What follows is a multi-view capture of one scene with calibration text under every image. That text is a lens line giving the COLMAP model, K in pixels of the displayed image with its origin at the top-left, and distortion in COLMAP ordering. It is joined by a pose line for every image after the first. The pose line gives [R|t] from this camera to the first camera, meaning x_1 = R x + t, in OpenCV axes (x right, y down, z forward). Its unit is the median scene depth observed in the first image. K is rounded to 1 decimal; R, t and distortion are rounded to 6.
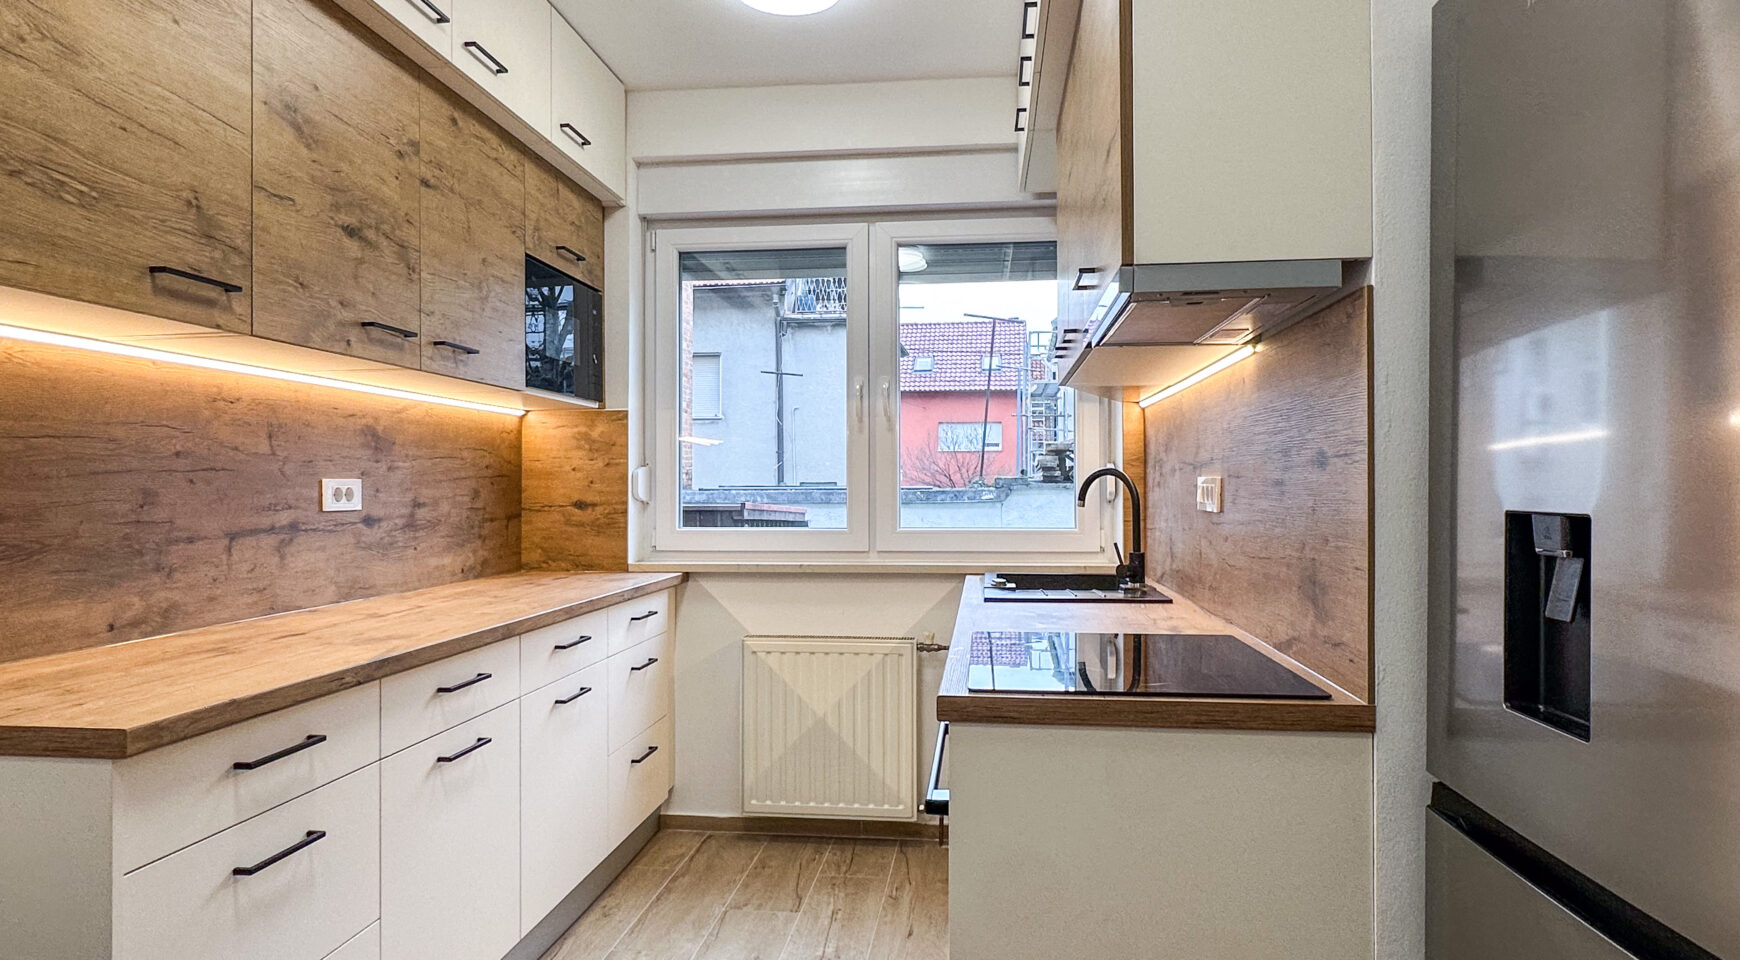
lens RADIAL K [[1066.8, 0, 870.0], [0, 1066.8, 480.0], [0, 0, 1]] dist [-0.001819, -0.000693]
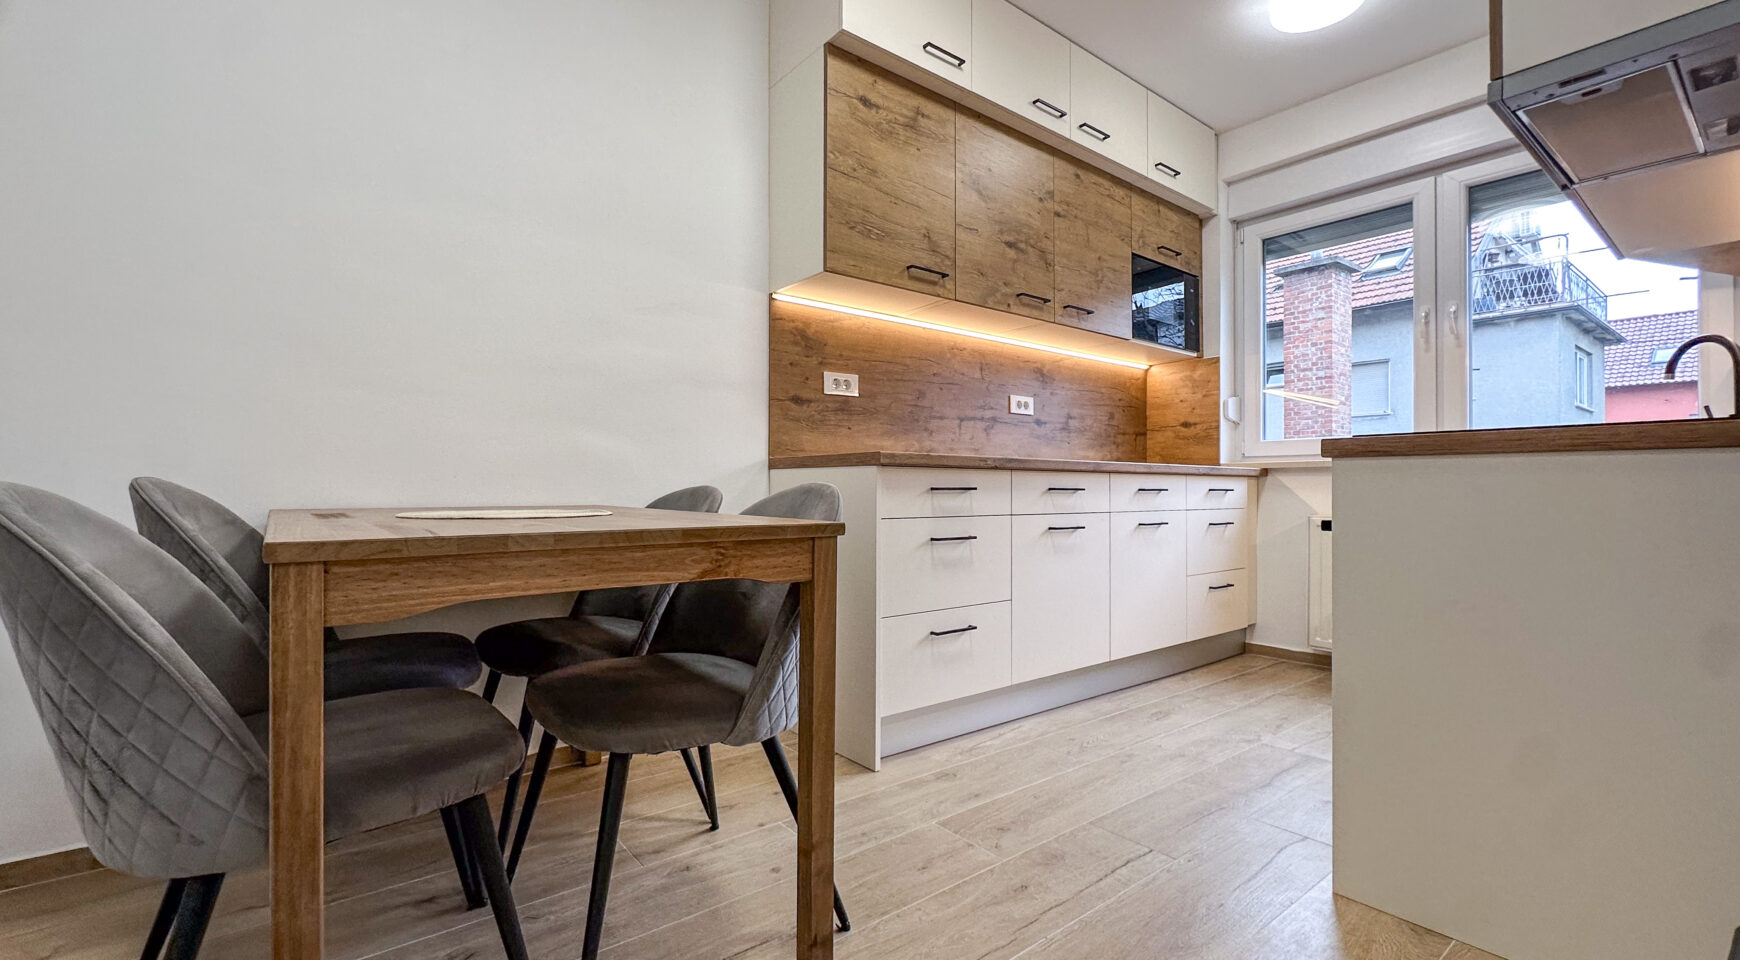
lens RADIAL K [[738.8, 0, 842.7], [0, 738.8, 482.7], [0, 0, 1]] dist [-0.000154, 0.000538]
pose [[0.695285, -0.005200, -0.718715, 0.170520], [0.001542, 0.999982, -0.005743, 0.139433], [0.718732, 0.002884, 0.695281, -0.068515]]
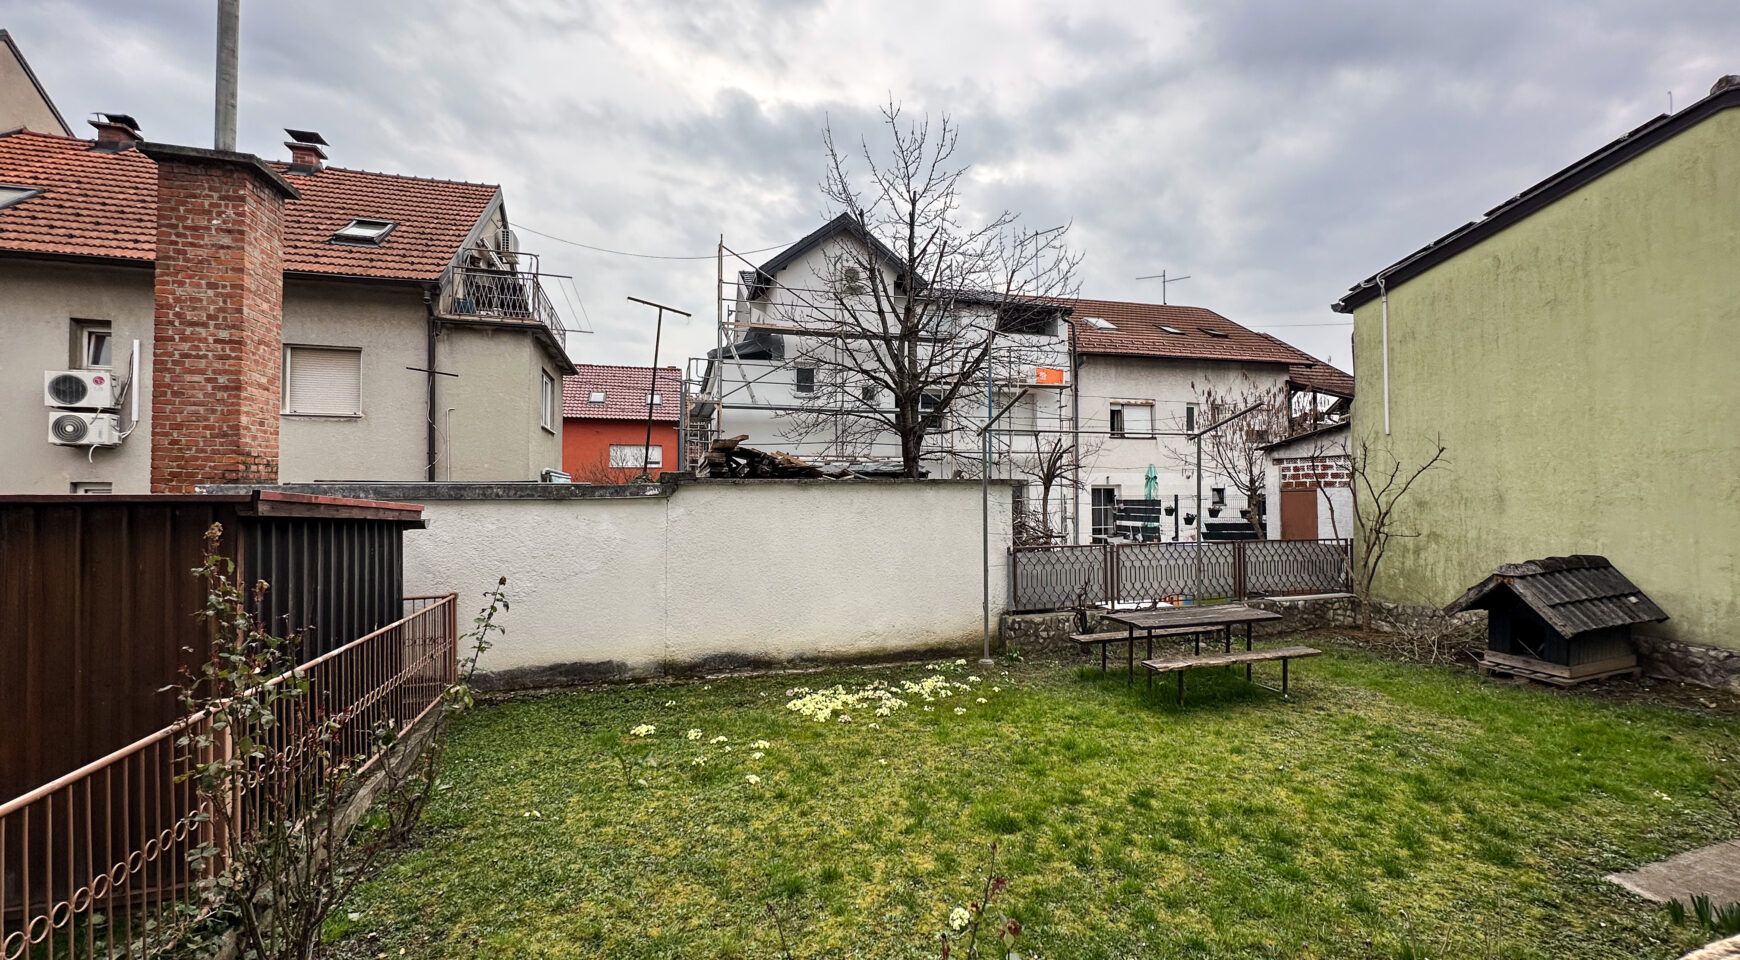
lens RADIAL K [[716.9, 0, 874.8], [0, 716.9, 497.6], [0, 0, 1]] dist [-0.000138, 0.000050]
pose [[0.915117, 0.002872, 0.403177, 0.138388], [-0.005020, 0.999978, 0.004272, 0.064194], [-0.403156, -0.005933, 0.915112, 1.357007]]
